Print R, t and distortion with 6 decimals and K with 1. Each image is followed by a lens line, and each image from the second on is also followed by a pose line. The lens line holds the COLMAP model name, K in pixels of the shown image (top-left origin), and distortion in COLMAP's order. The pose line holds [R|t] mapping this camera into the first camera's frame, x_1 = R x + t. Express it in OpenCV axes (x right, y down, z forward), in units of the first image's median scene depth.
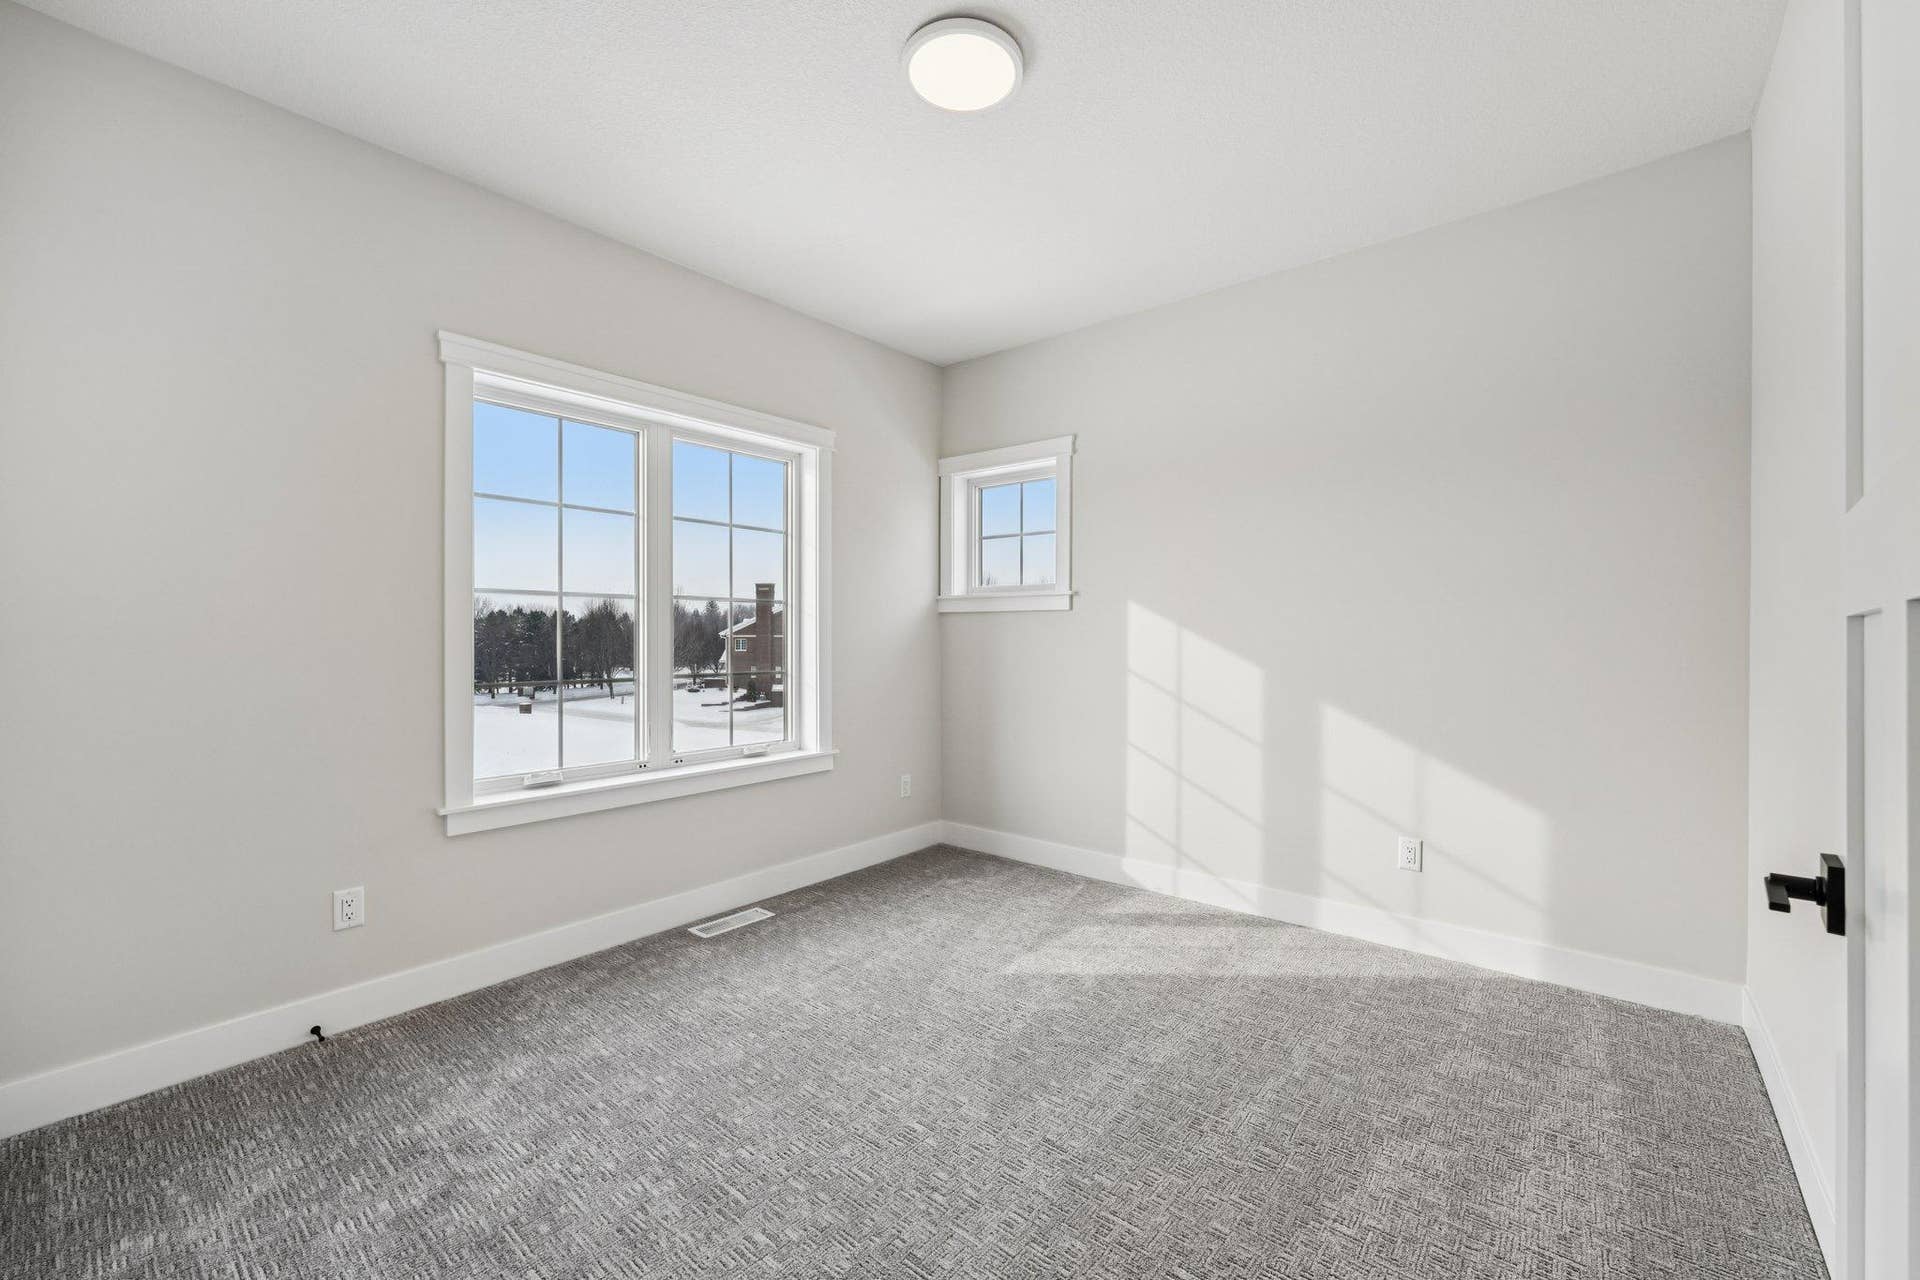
lens RADIAL K [[779.8, 0, 940.6], [0, 779.8, 646.7], [0, 0, 1]] dist [-0.000801, 0.000517]
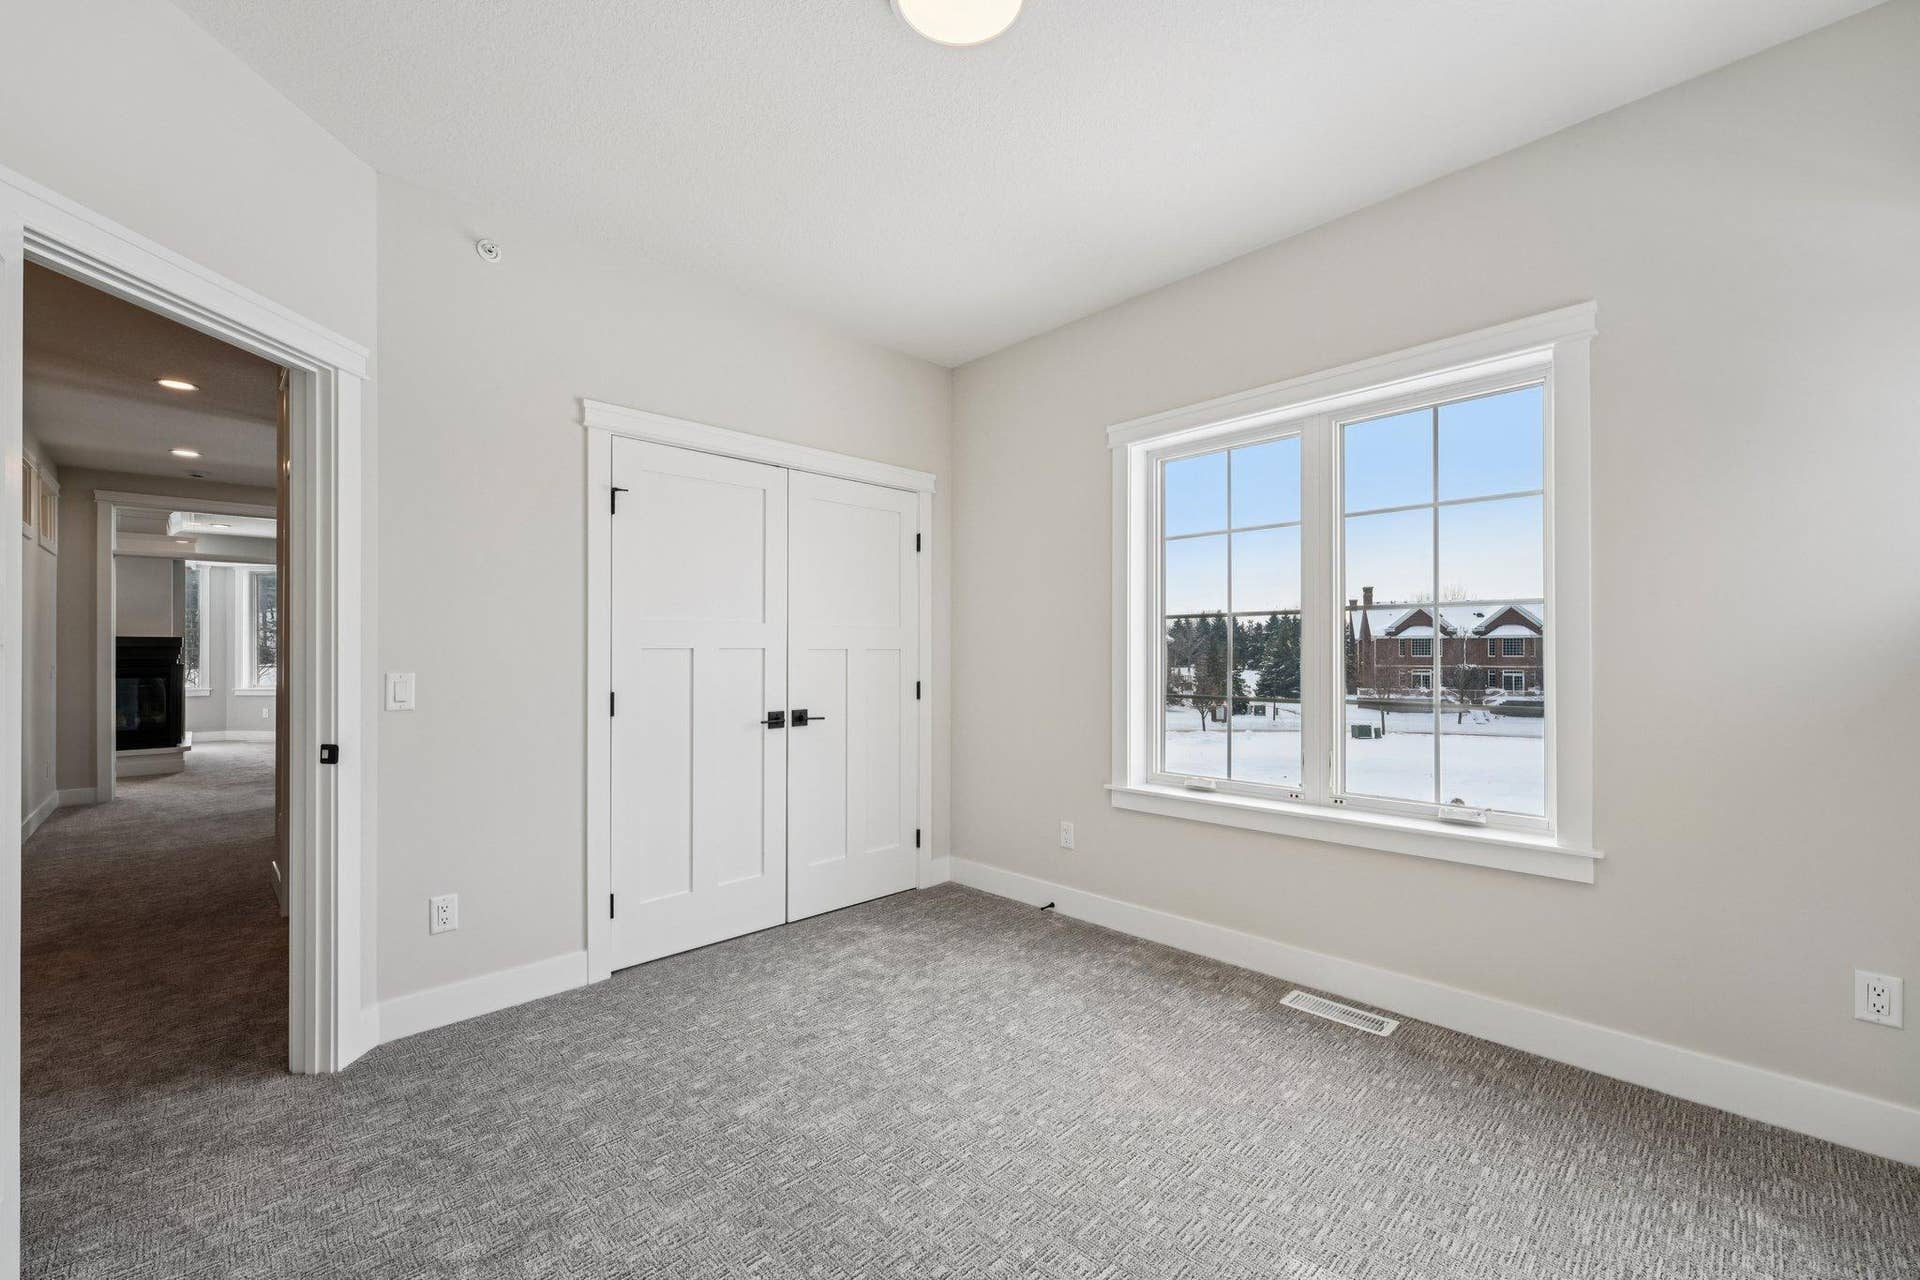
lens RADIAL K [[779.8, 0, 967.7], [0, 779.8, 650.6], [0, 0, 1]] dist [-0.000801, 0.000517]
pose [[-0.081006, -0.009218, -0.996671, 0.561798], [-0.014030, 0.999869, -0.008108, -0.004807], [0.996615, 0.013327, -0.081125, 0.682909]]
